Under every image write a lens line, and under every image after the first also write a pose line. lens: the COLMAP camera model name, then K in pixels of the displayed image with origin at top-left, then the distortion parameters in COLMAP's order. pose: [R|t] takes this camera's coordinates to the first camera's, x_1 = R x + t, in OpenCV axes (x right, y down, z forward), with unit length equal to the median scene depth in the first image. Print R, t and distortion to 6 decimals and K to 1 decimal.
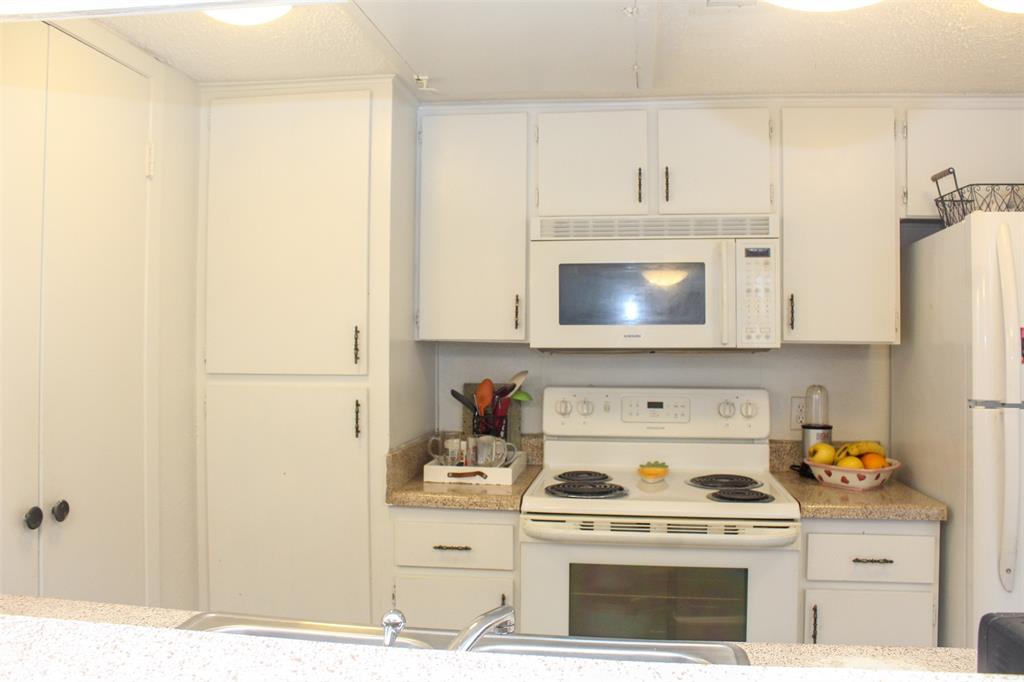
lens RADIAL K [[844.6, 0, 513.1], [0, 844.6, 326.9], [0, 0, 1]] dist [-0.163088, 0.143092]
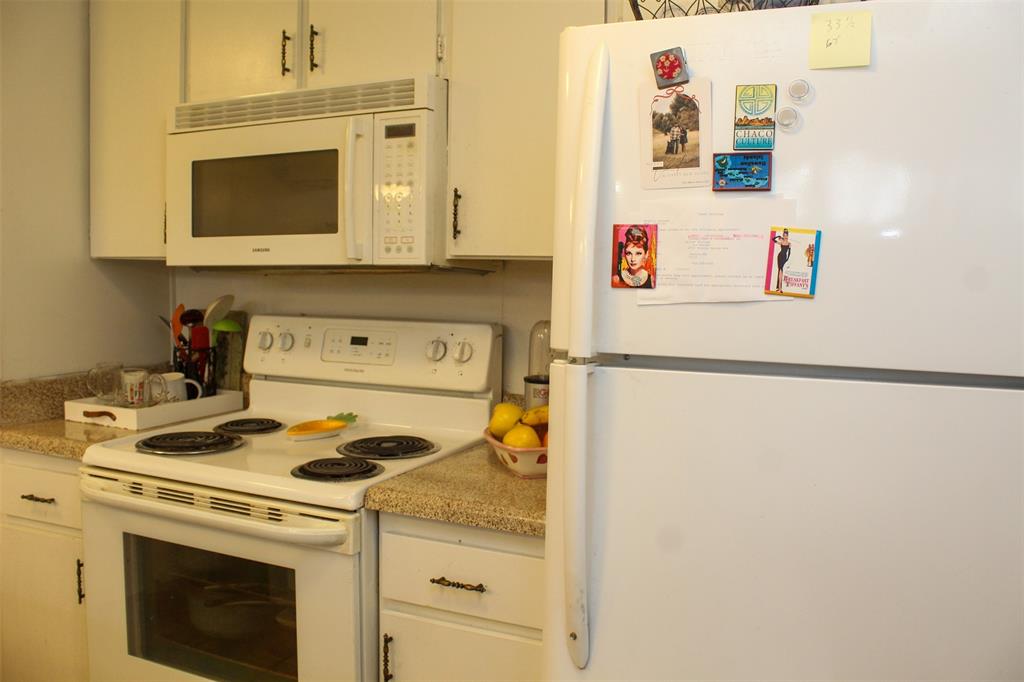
lens RADIAL K [[844.6, 0, 513.1], [0, 844.6, 326.9], [0, 0, 1]] dist [-0.163088, 0.143092]
pose [[0.960303, 0.023667, -0.277954, 0.583516], [-0.002049, 0.996966, 0.077809, 0.021585], [0.278952, -0.074151, 0.957438, 0.331691]]
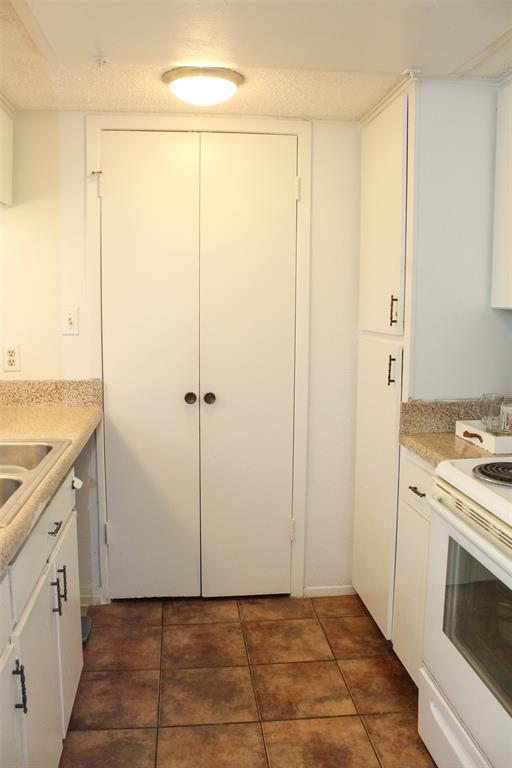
lens RADIAL K [[633.4, 0, 256.0], [0, 633.4, 384.0], [0, 0, 1]] dist [-0.163088, 0.143092]
pose [[0.252517, 0.125835, -0.959375, 0.630532], [0.012120, 0.991018, 0.133175, 0.002375], [0.967517, -0.045257, 0.248723, 0.543819]]
